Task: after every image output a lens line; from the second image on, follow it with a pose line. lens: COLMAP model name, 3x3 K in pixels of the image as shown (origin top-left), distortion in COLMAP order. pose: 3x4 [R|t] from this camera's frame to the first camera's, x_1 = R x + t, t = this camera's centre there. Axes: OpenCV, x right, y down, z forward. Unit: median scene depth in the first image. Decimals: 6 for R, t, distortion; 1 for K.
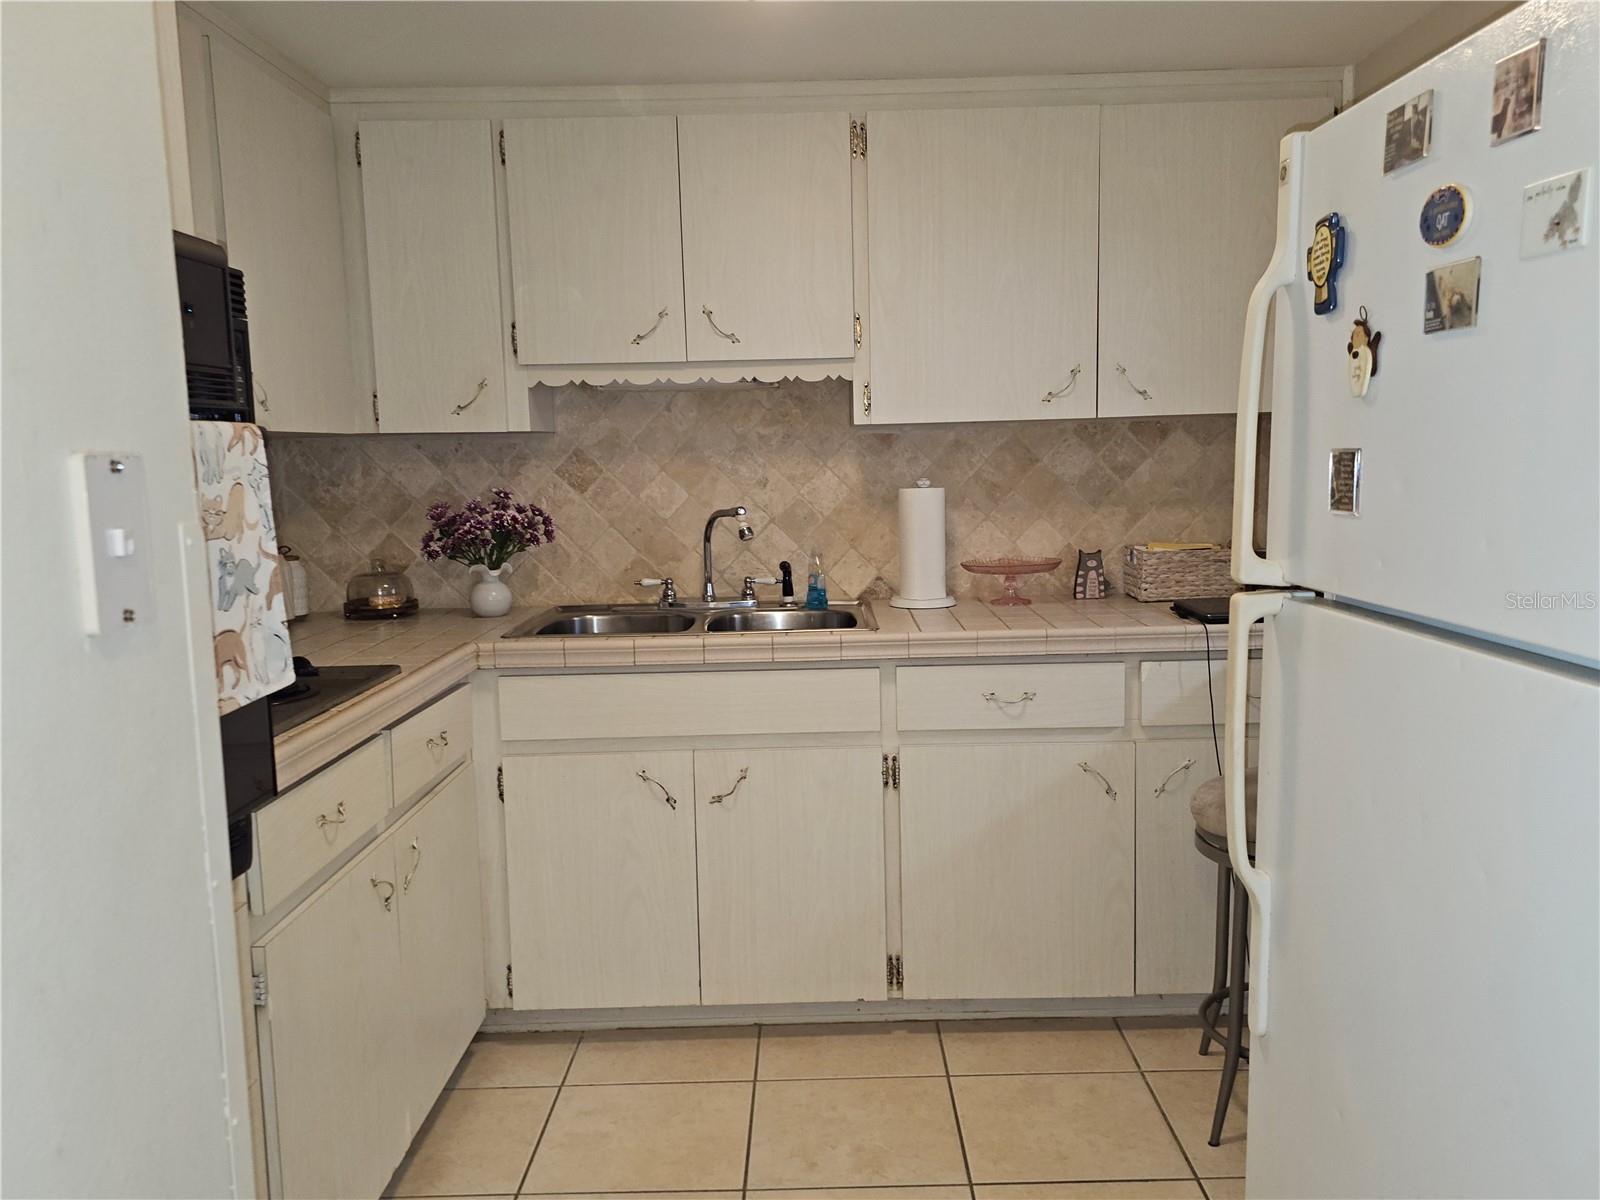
lens RADIAL K [[1288.9, 0, 816.9], [0, 1288.9, 619.2], [0, 0, 1]] dist [0.140265, -0.235865]
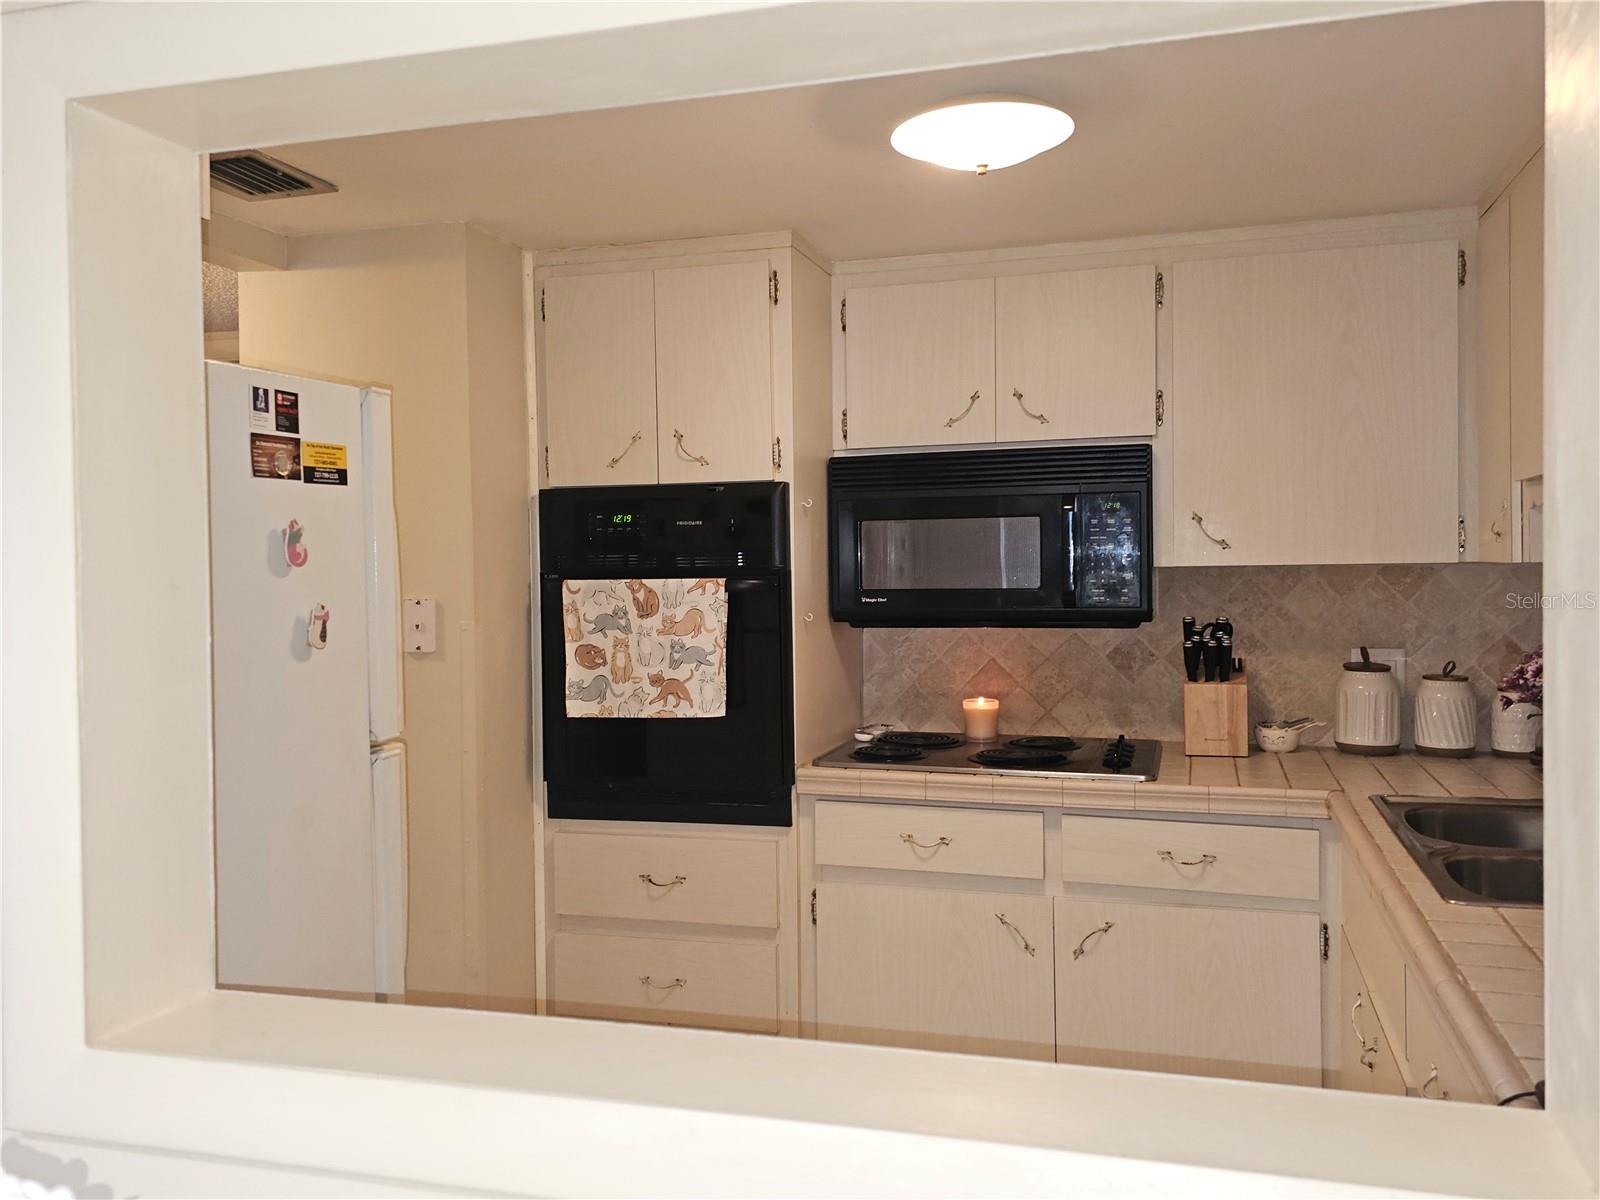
lens RADIAL K [[1302.8, 0, 800.8], [0, 1302.8, 602.3], [0, 0, 1]] dist [0.093131, -0.117527]
pose [[-0.277002, 0.043427, -0.959887, 0.618689], [-0.105396, 0.991577, 0.075276, -0.121281], [0.955071, 0.122020, -0.270092, 0.732023]]
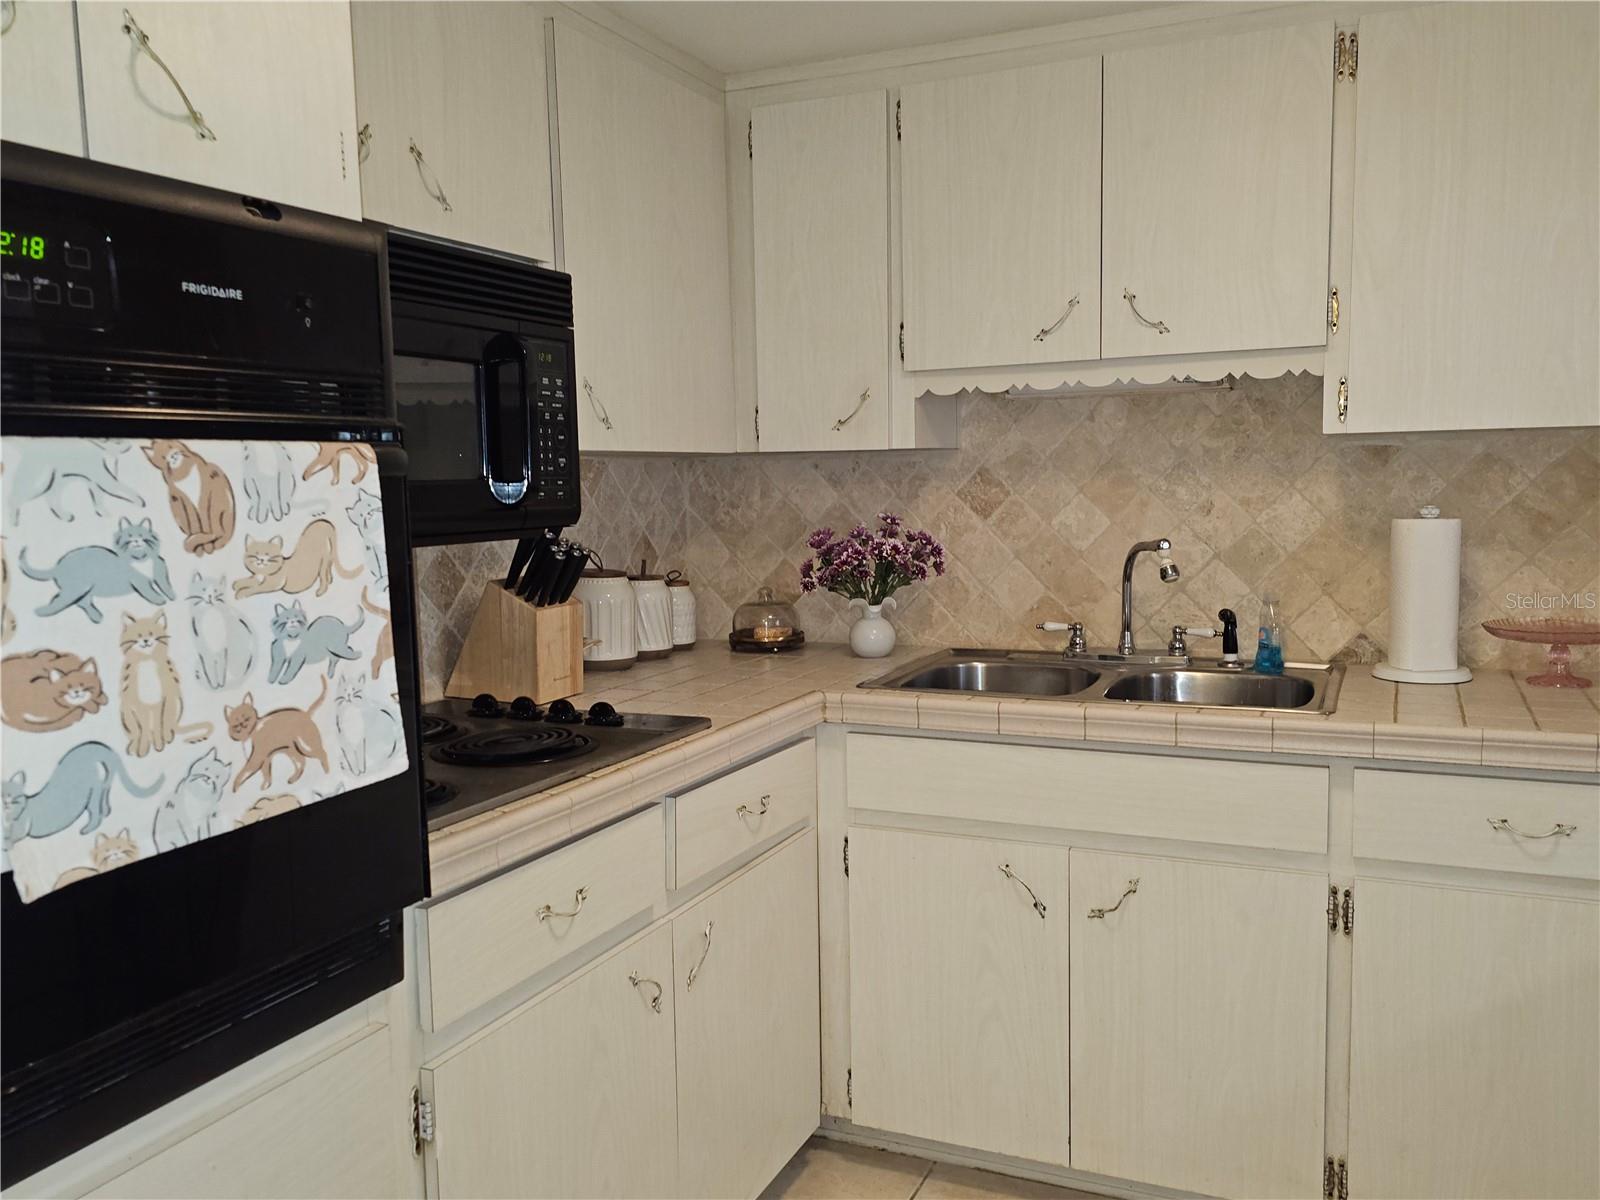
lens RADIAL K [[1288.9, 0, 816.9], [0, 1288.9, 619.2], [0, 0, 1]] dist [0.140265, -0.235865]
pose [[0.915599, 0.049294, -0.399060, 0.063120], [-0.053172, 0.998584, 0.001352, -0.026418], [0.398561, 0.019981, 0.916924, 0.173550]]
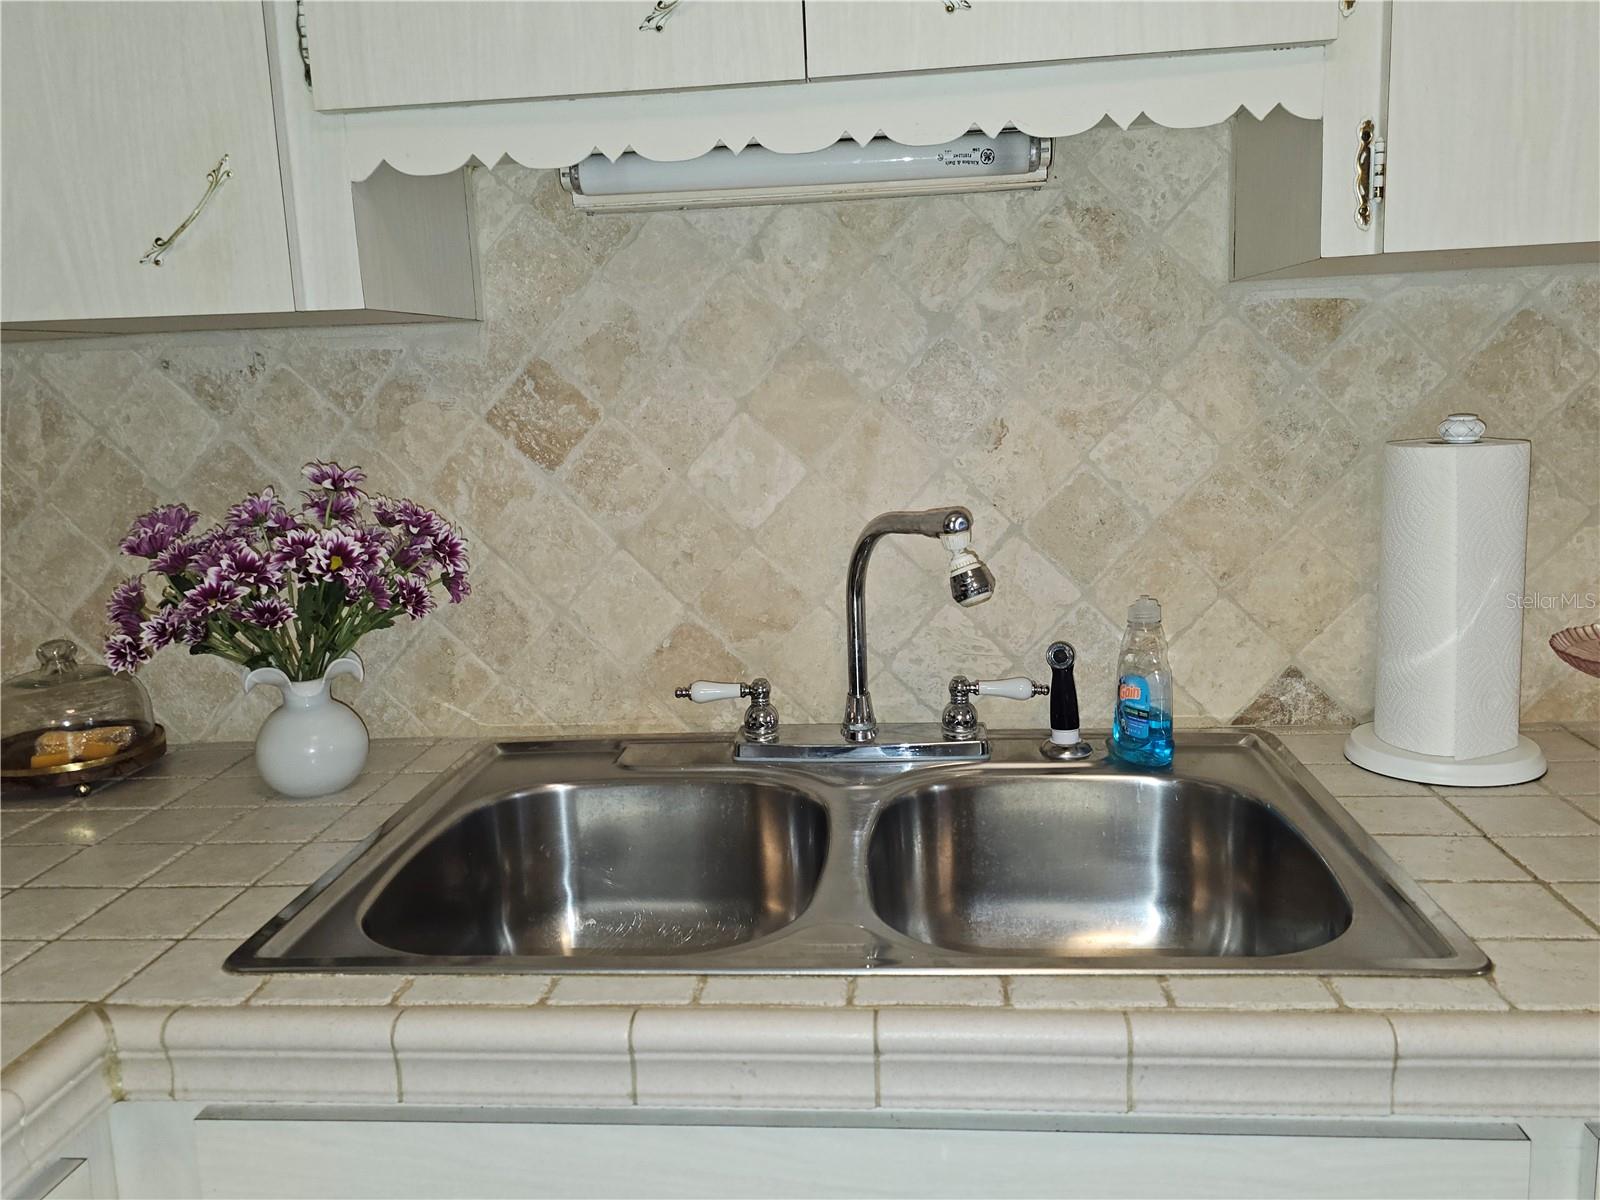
lens RADIAL K [[1302.8, 0, 800.8], [0, 1302.8, 602.3], [0, 0, 1]] dist [0.093131, -0.117527]
pose [[0.995548, -0.004558, -0.094147, -0.064157], [0.008752, 0.998985, 0.044184, -0.073917], [0.093850, -0.044811, 0.994577, 0.602685]]
